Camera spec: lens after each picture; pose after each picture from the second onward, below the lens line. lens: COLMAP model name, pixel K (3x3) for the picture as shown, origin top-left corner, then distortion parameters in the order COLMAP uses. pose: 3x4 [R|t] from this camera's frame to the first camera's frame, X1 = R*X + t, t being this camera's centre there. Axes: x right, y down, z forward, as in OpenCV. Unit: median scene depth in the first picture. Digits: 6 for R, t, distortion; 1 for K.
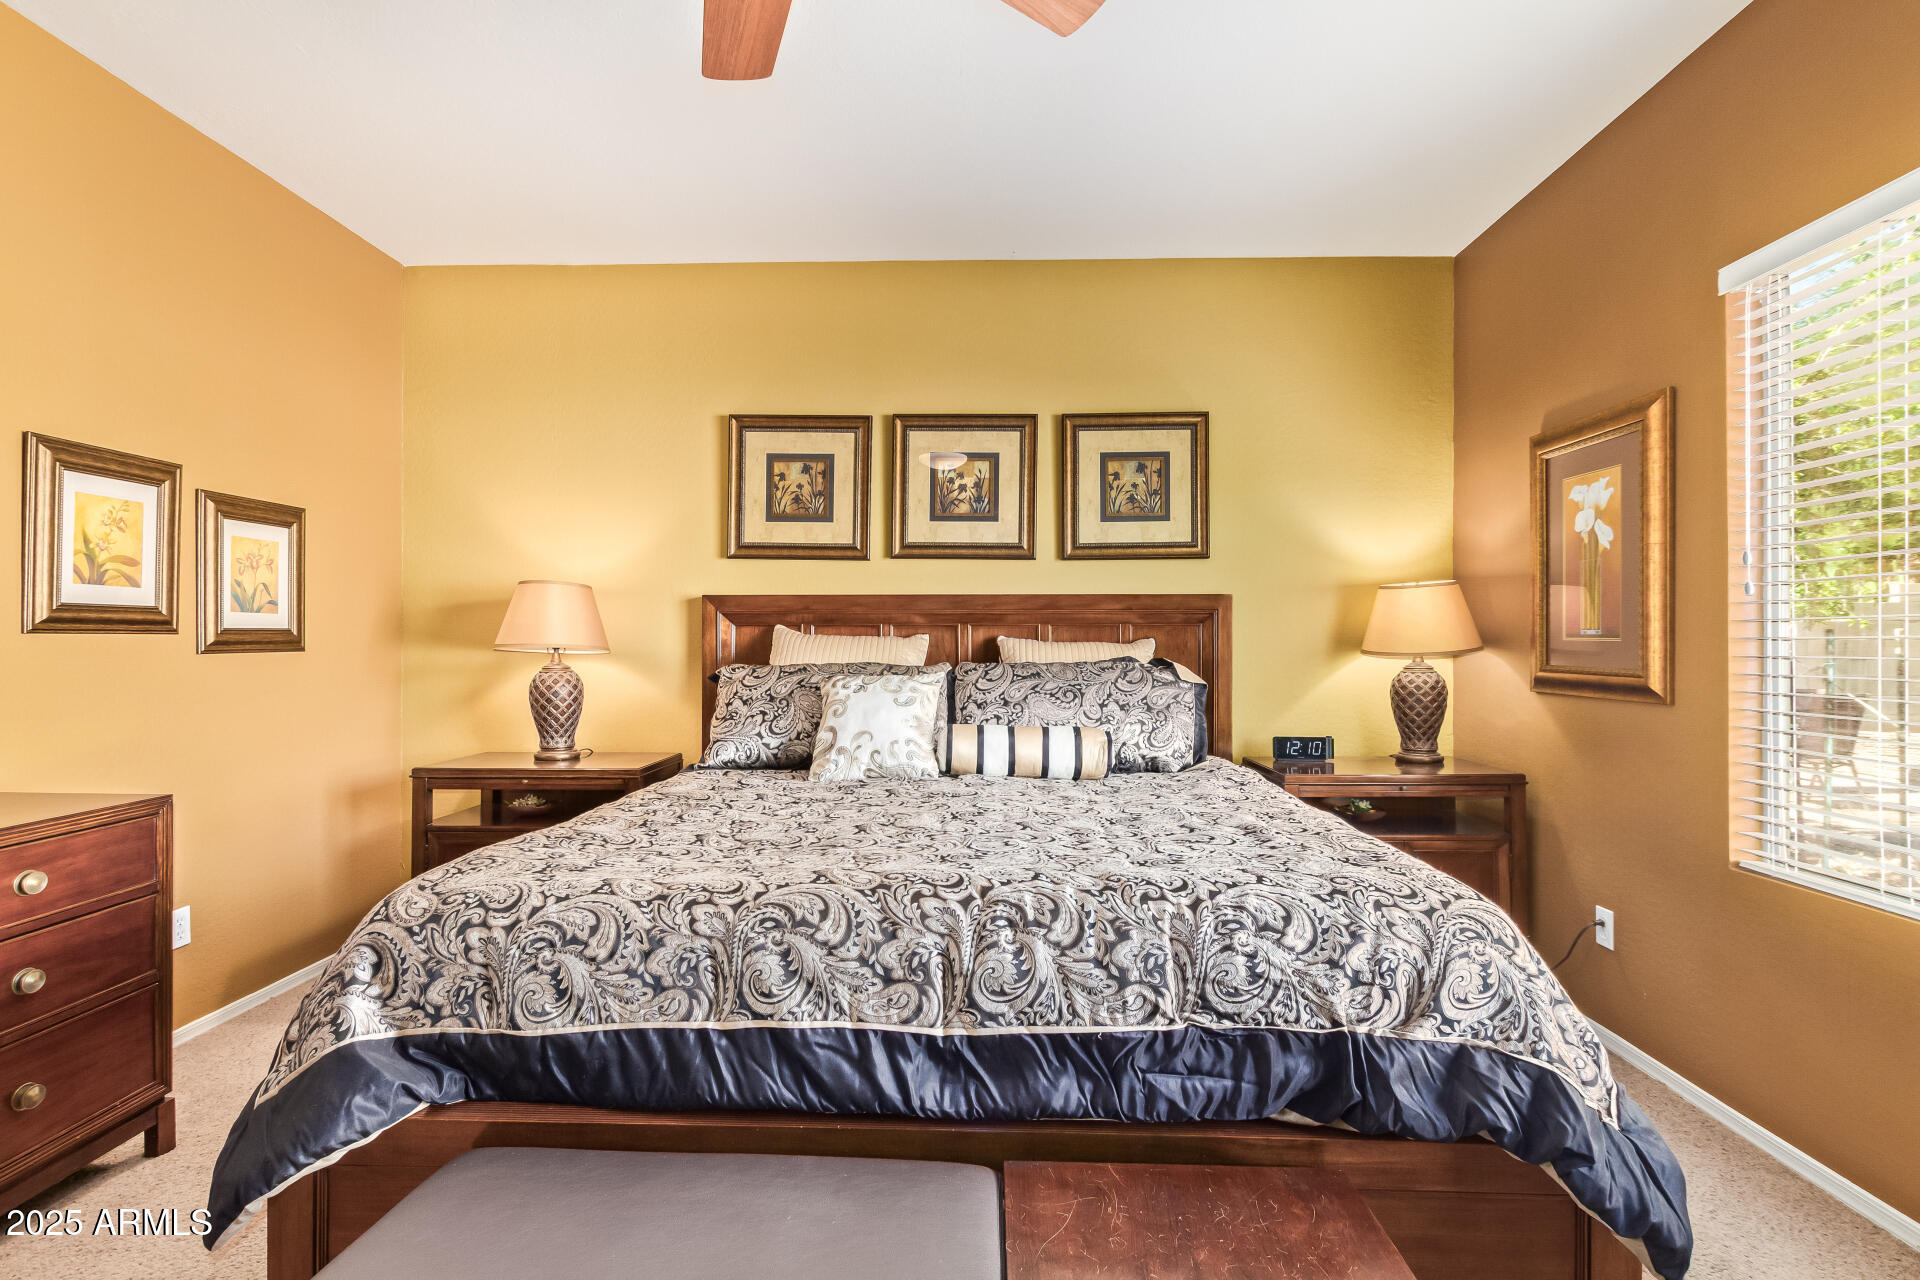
lens RADIAL K [[900.8, 0, 962.6], [0, 900.8, 659.1], [0, 0, 1]] dist [0.010092, -0.000239]
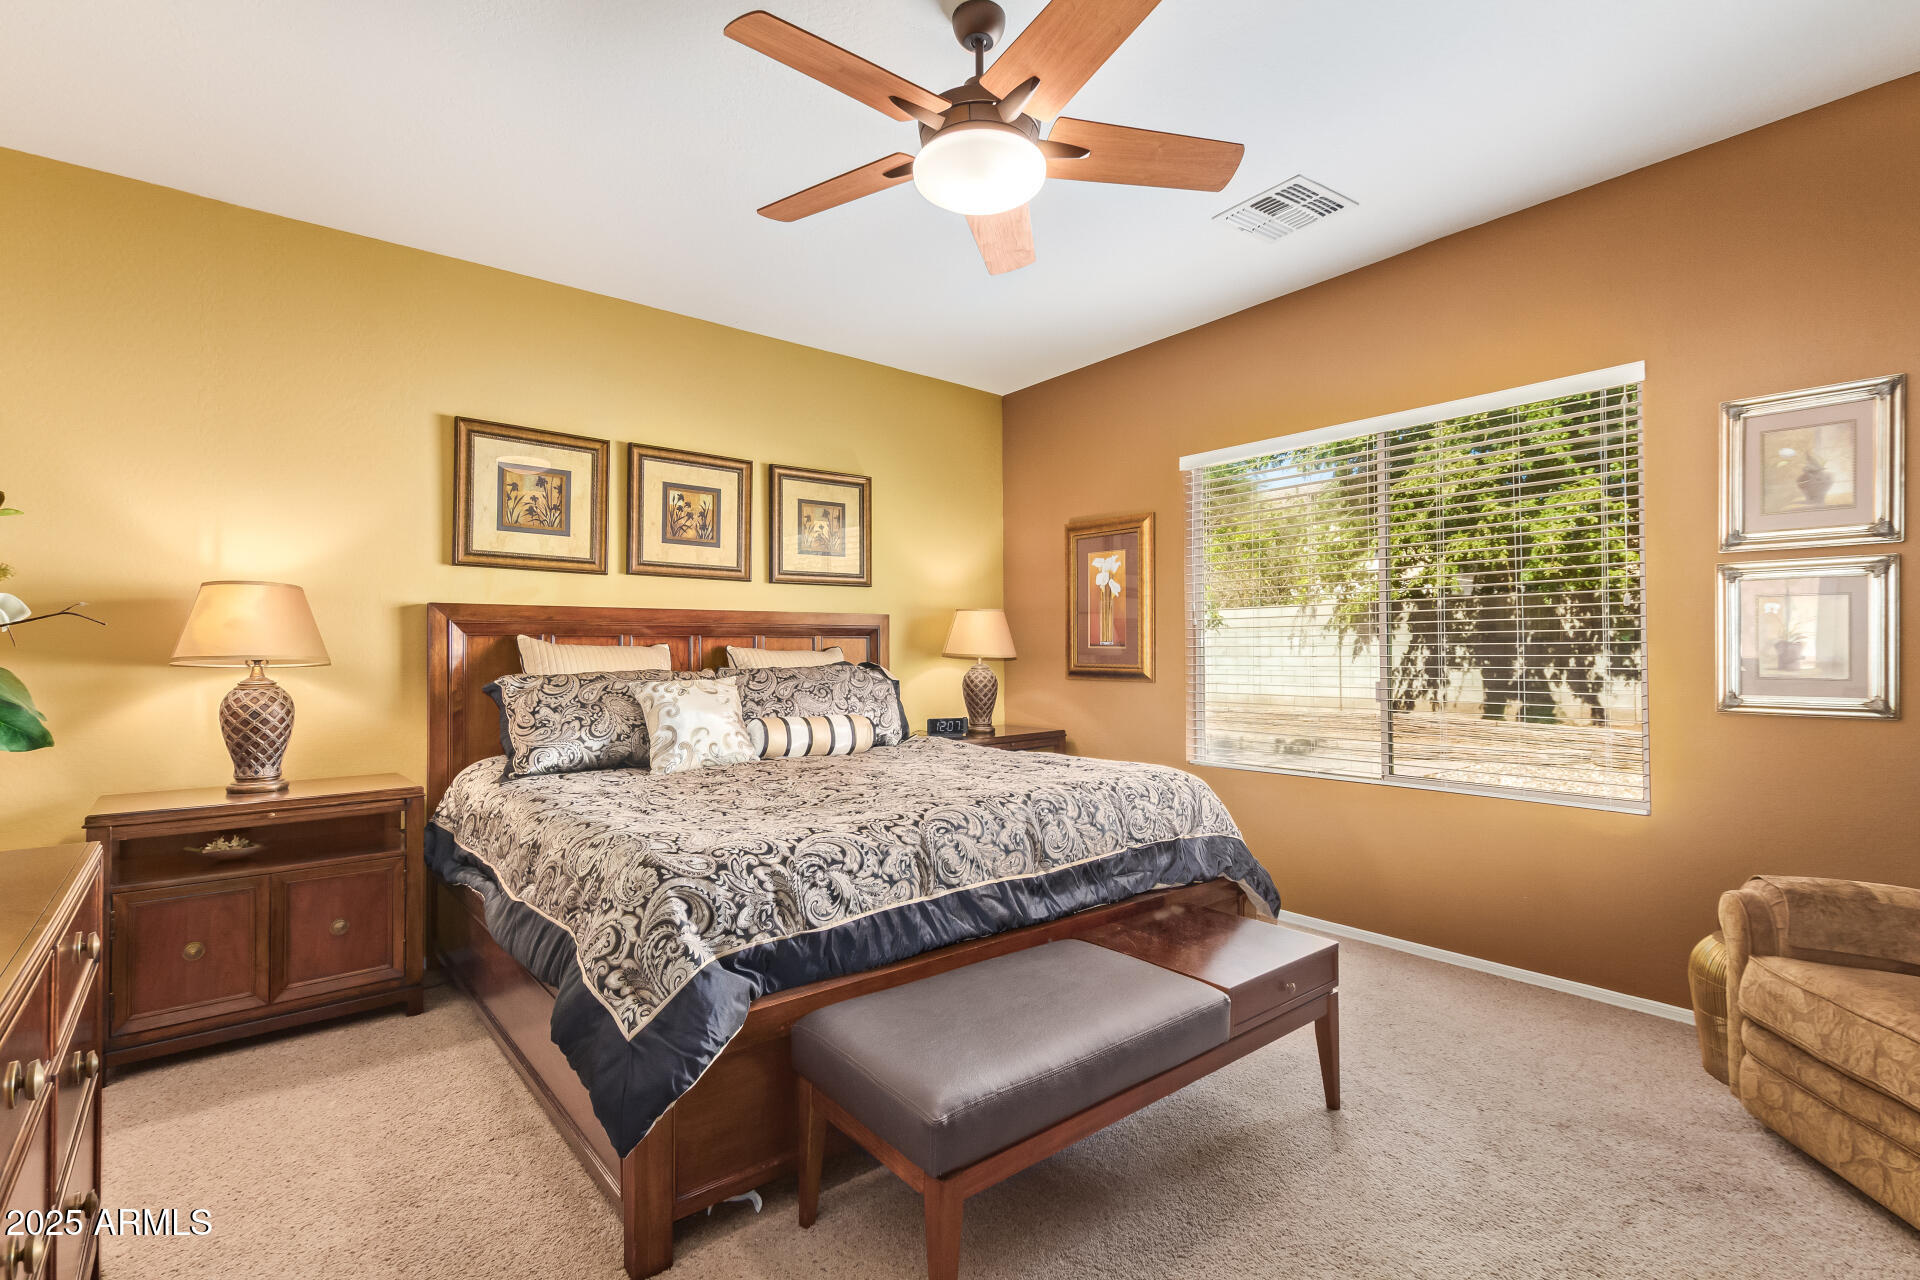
lens RADIAL K [[893.2, 0, 964.2], [0, 893.2, 685.3], [0, 0, 1]] dist [-0.001927, -0.000967]
pose [[0.745094, -0.030507, 0.666261, -0.606527], [0.017557, 0.999504, 0.026131, 0.000991], [-0.666728, -0.007773, 0.745260, -0.088843]]
